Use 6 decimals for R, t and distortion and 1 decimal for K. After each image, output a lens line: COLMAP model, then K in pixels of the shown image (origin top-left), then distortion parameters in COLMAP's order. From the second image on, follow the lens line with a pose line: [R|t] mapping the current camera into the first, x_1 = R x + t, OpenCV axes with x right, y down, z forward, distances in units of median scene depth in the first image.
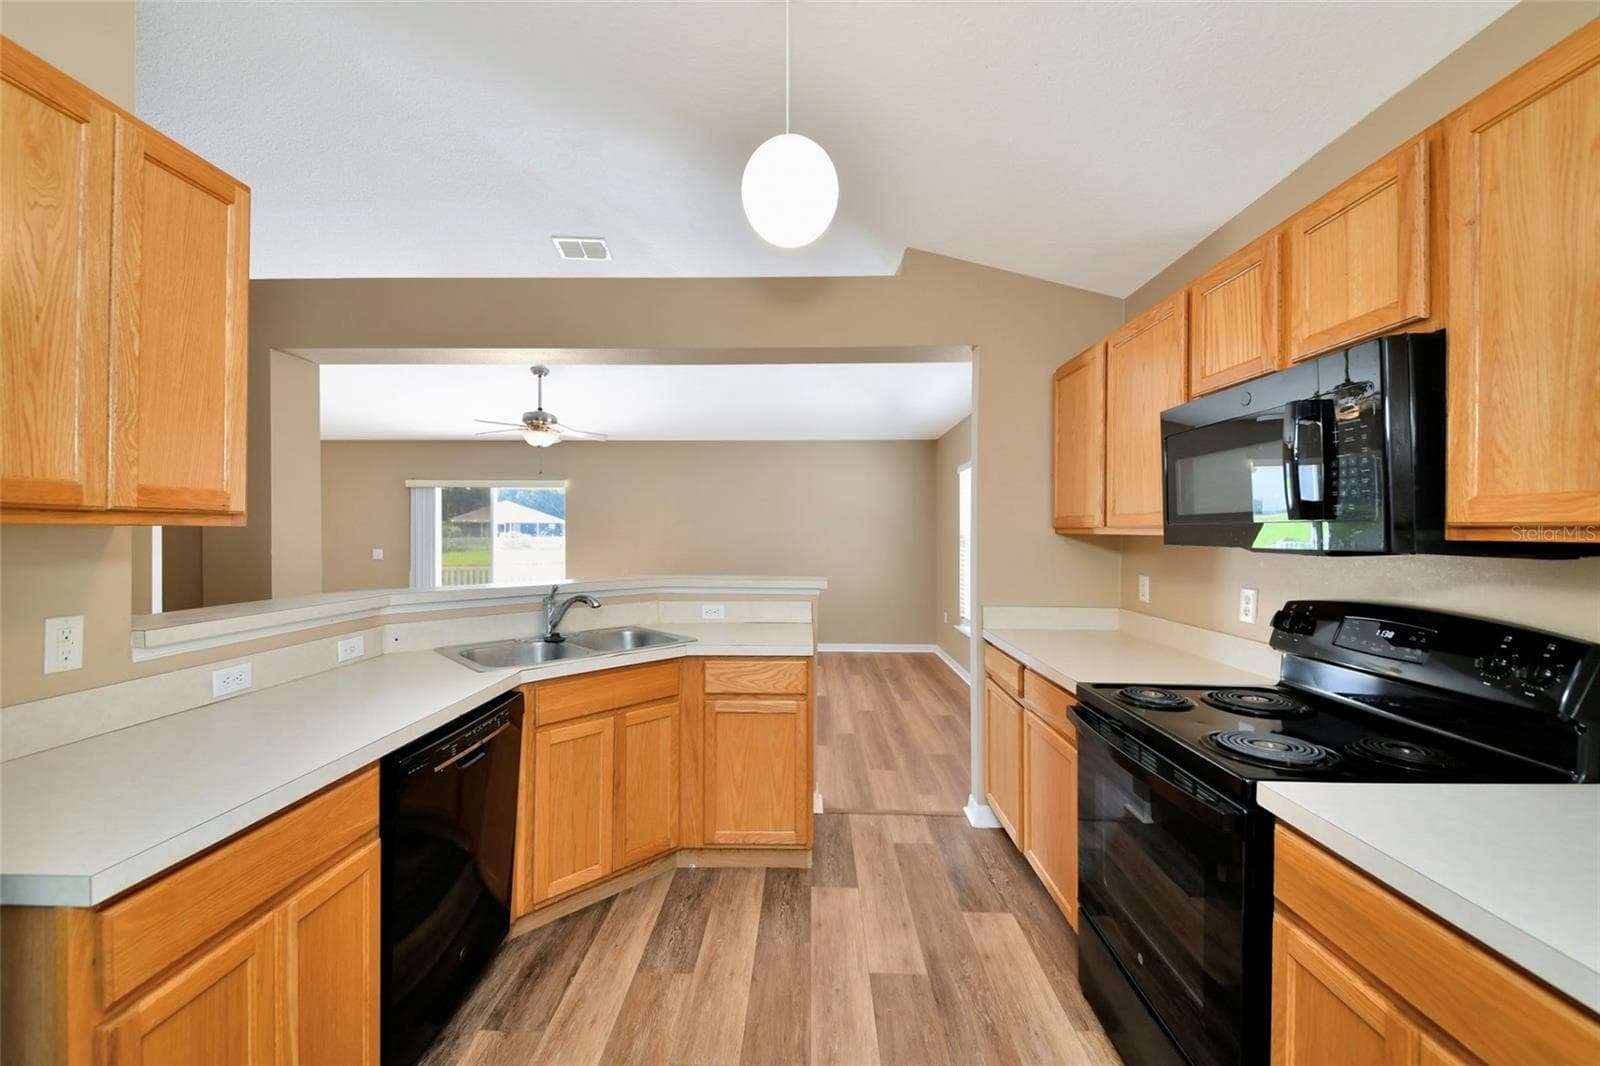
lens RADIAL K [[638.5, 0, 796.7], [0, 638.5, 531.9], [0, 0, 1]] dist [0.017057, -0.014207]
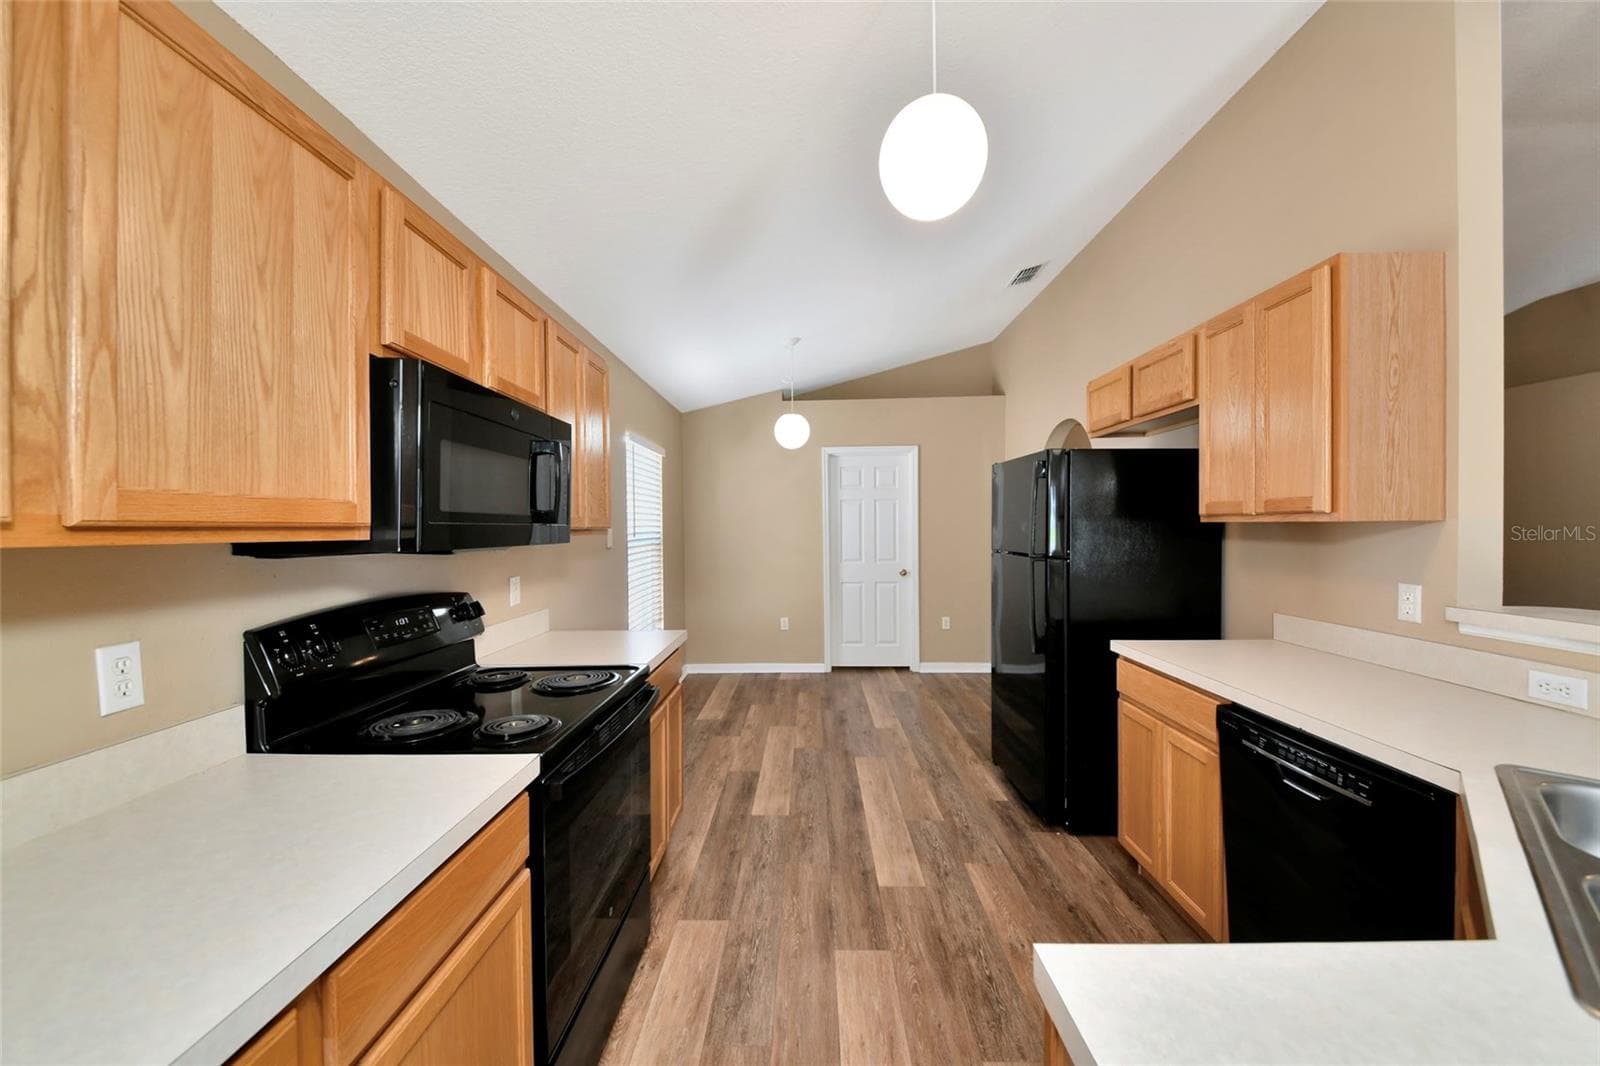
lens RADIAL K [[600.5, 0, 790.1], [0, 600.5, 527.3], [0, 0, 1]] dist [0.018564, -0.012987]
pose [[-0.999958, 0.006829, 0.006088, 0.141459], [0.006850, 0.999970, 0.003568, -0.005133], [-0.006063, 0.003610, -0.999975, 1.383019]]
